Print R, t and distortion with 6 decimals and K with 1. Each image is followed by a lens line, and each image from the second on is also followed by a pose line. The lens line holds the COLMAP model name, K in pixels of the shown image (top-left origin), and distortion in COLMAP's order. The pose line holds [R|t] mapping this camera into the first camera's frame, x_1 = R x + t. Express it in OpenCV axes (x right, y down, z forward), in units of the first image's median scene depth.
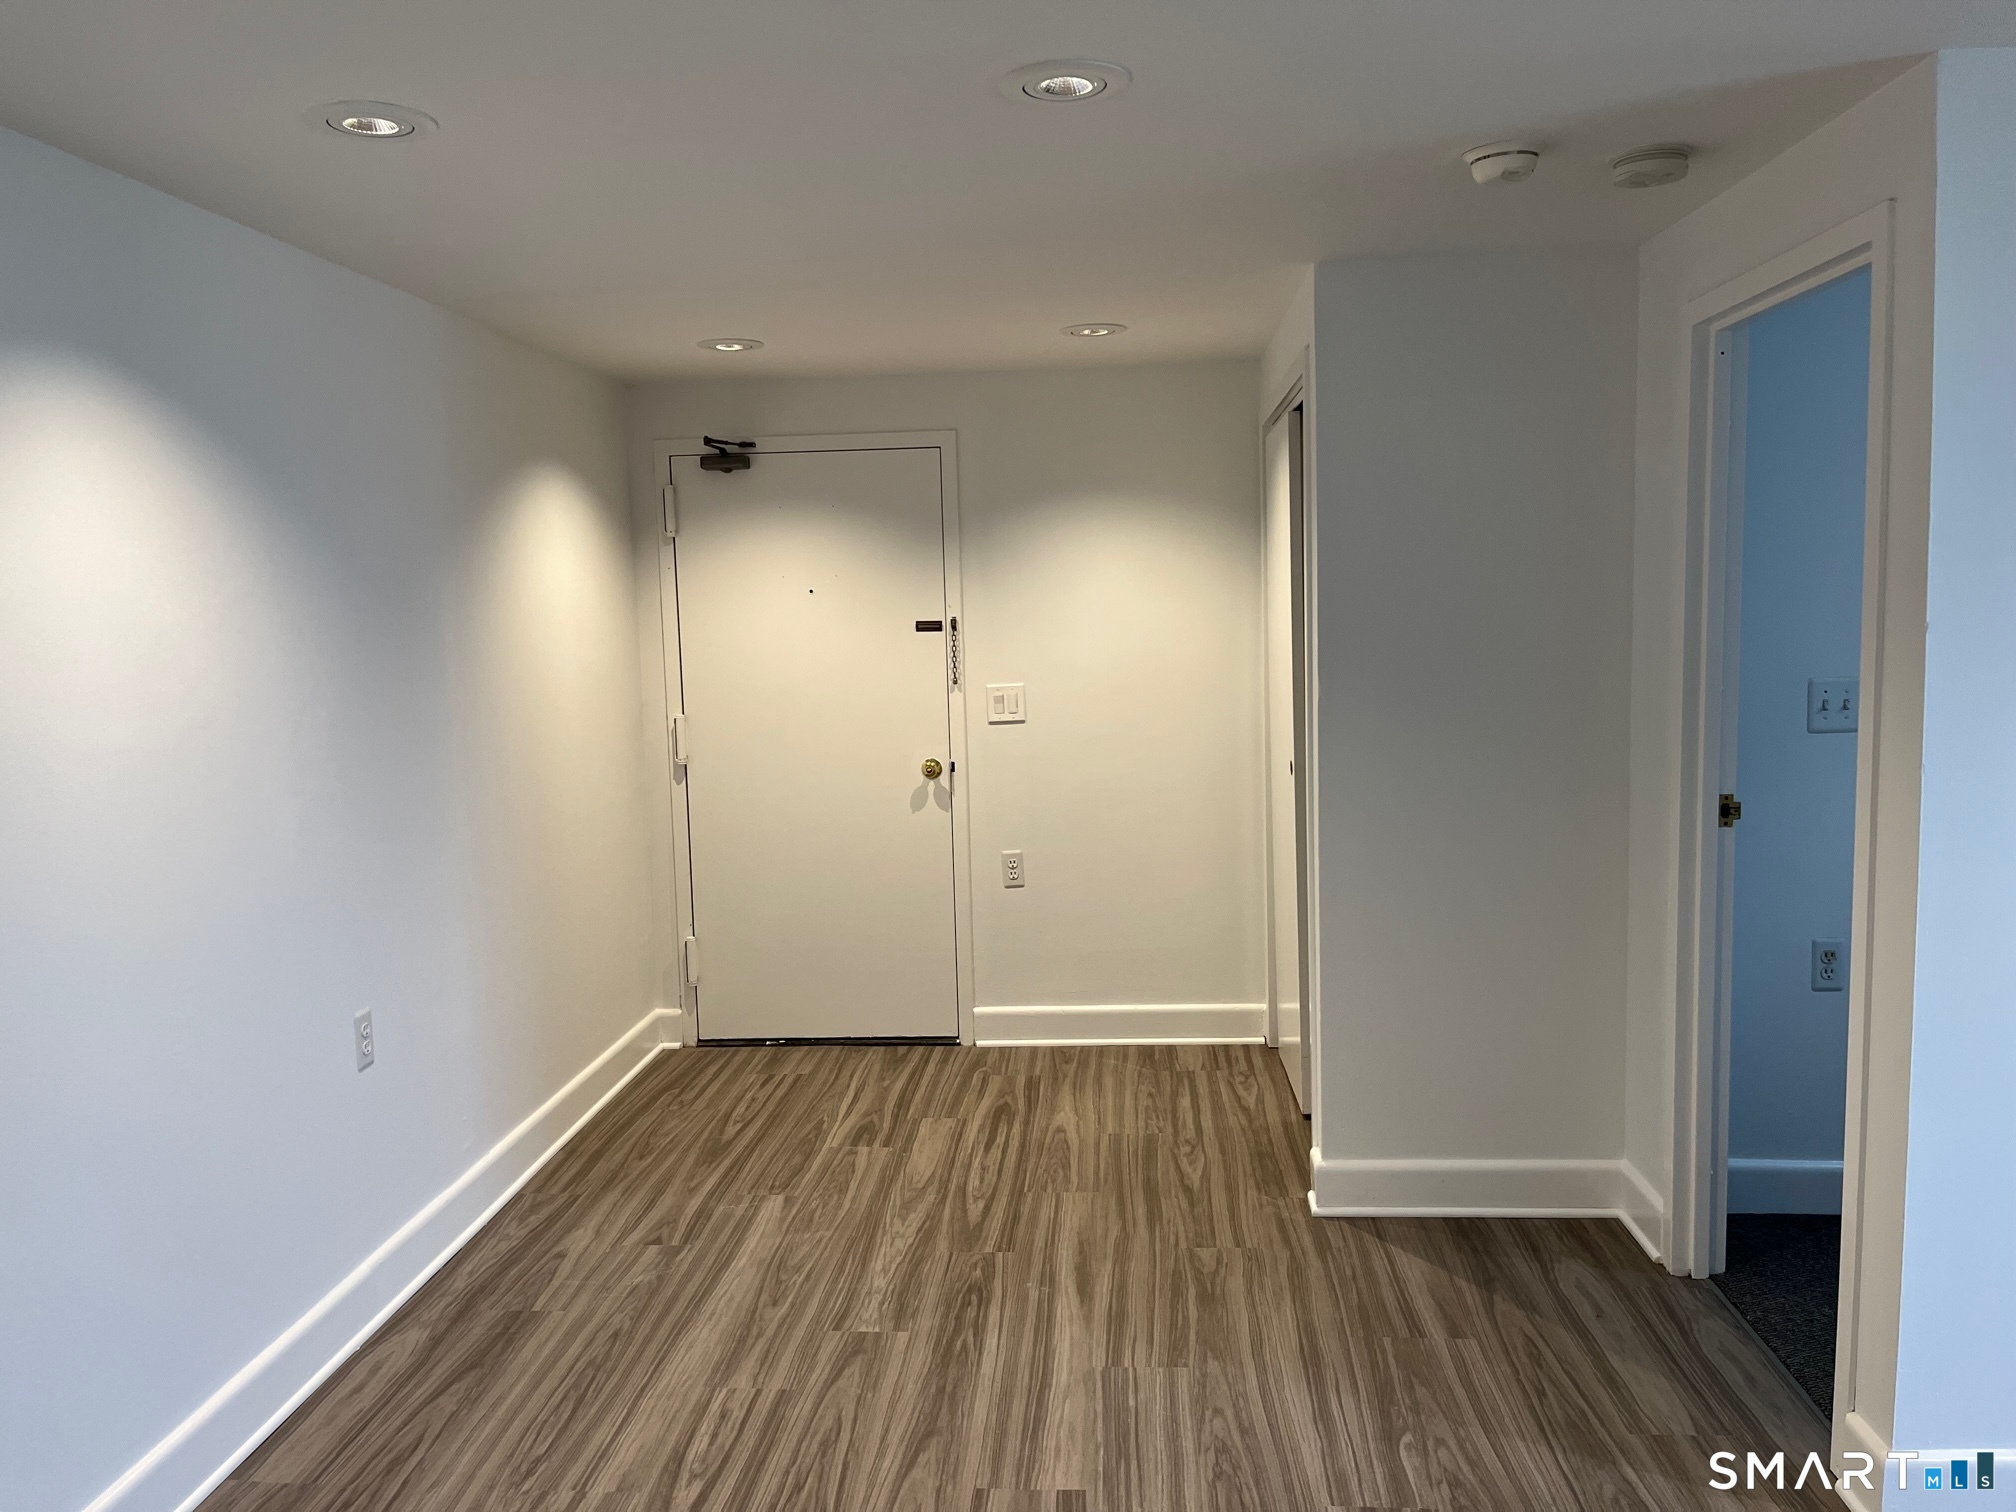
lens RADIAL K [[1510.9, 0, 1006.9], [0, 1510.9, 747.1], [0, 0, 1]] dist [0.038009, -0.031185]
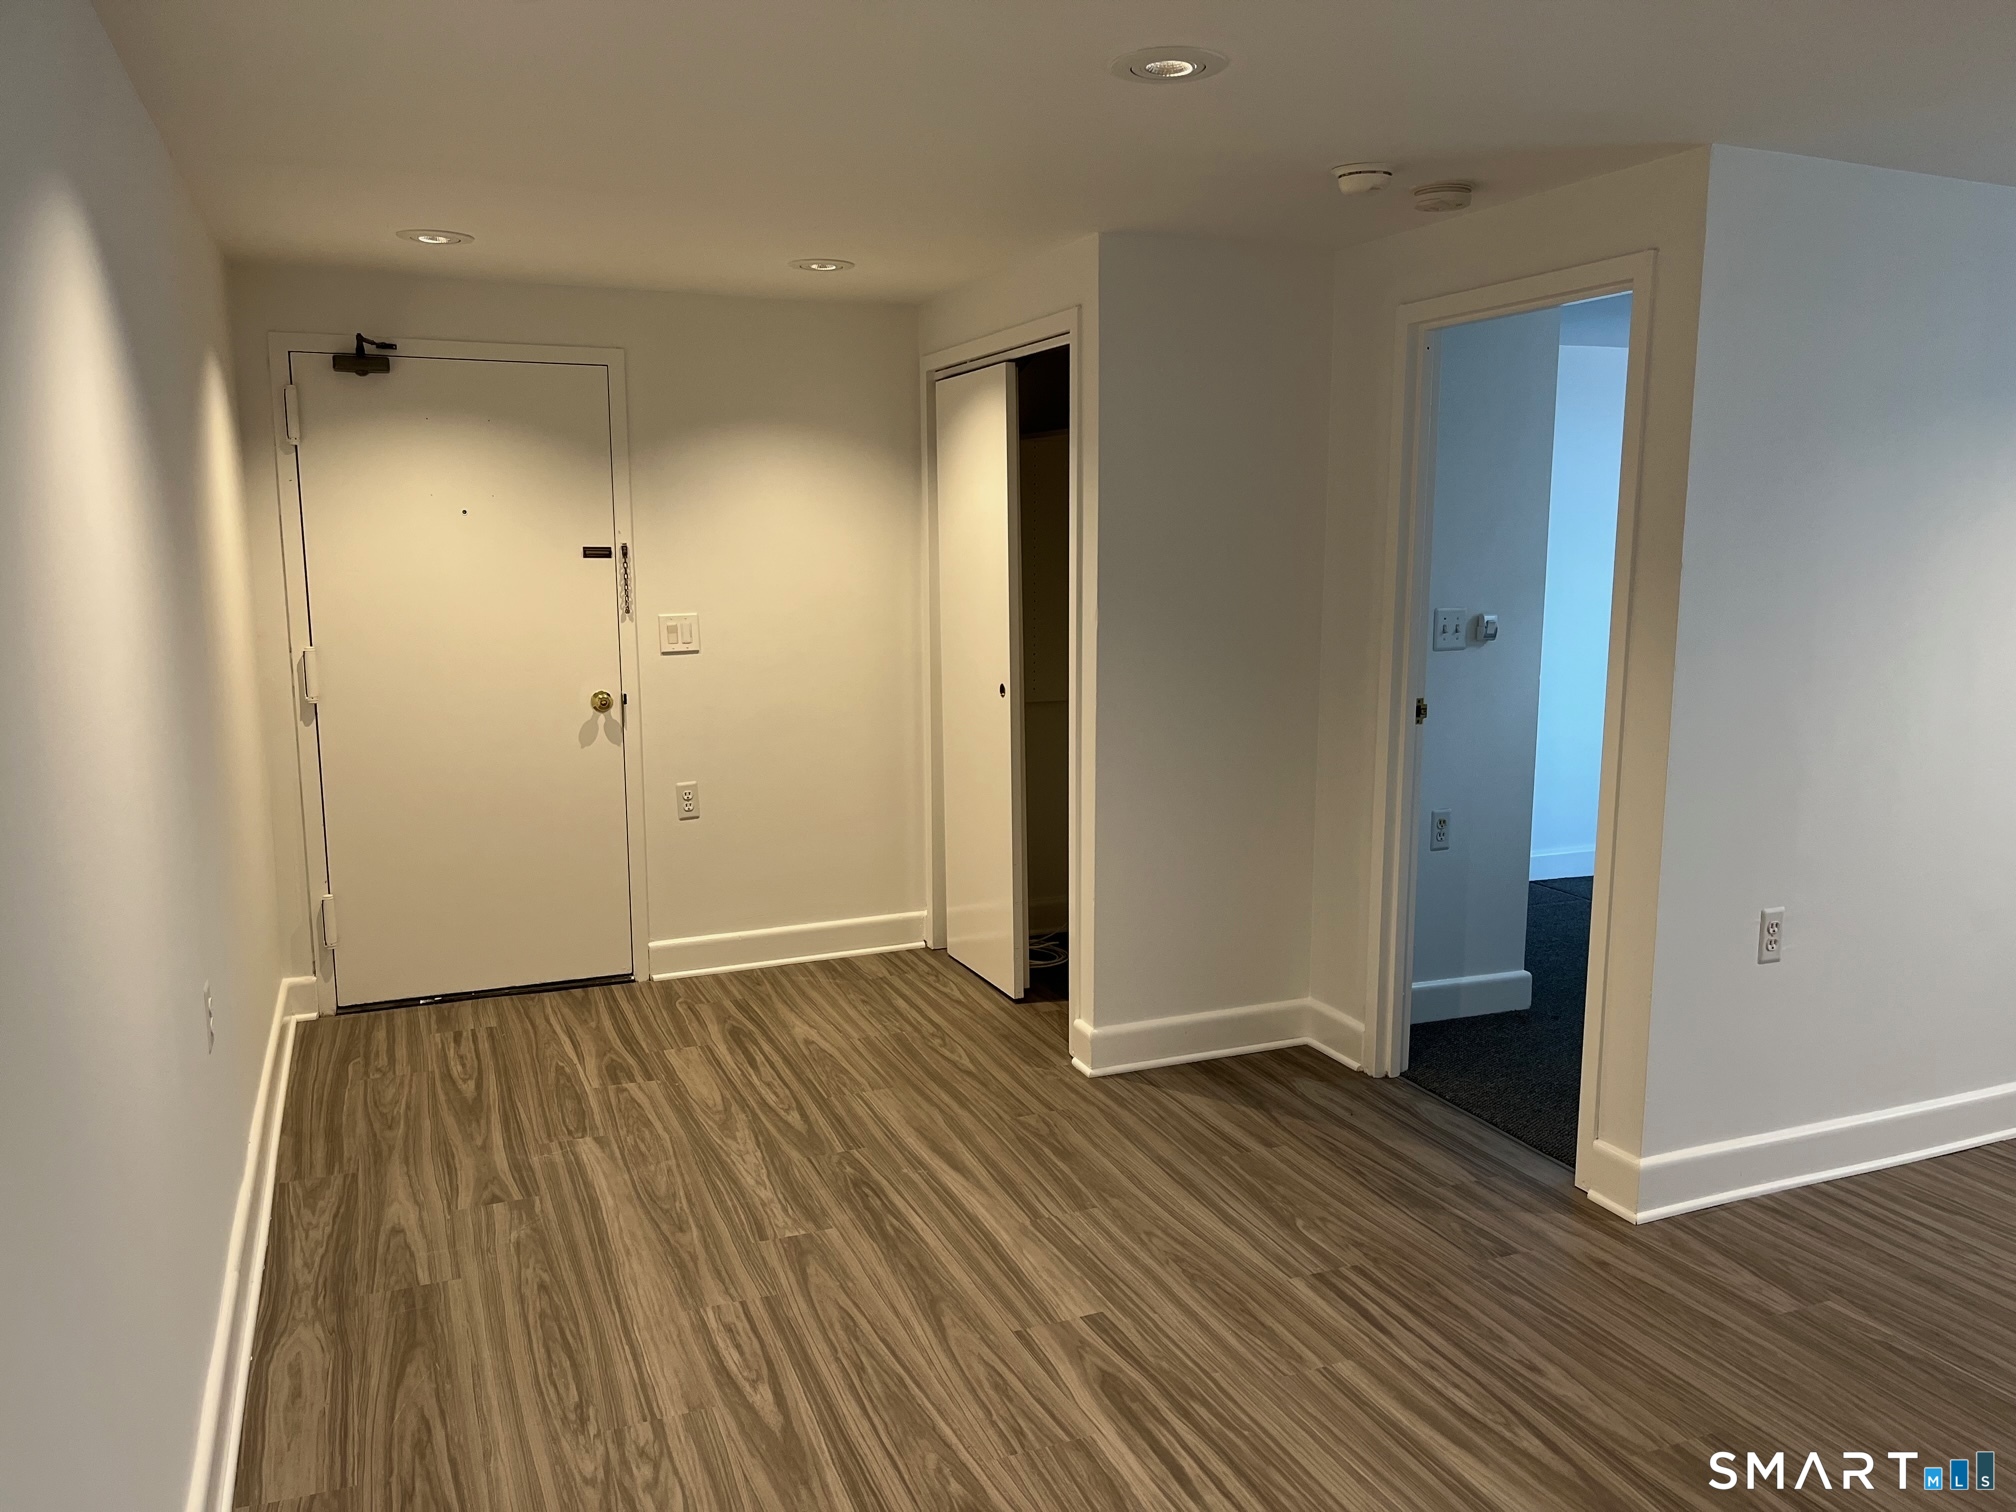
lens RADIAL K [[1510.9, 0, 1003.0], [0, 1510.9, 763.1], [0, 0, 1]] dist [0.038009, -0.031185]
pose [[0.889436, -0.041838, 0.455140, -0.364210], [0.019318, 0.998353, 0.054021, 0.008783], [-0.456651, -0.039256, 0.888779, 0.024127]]
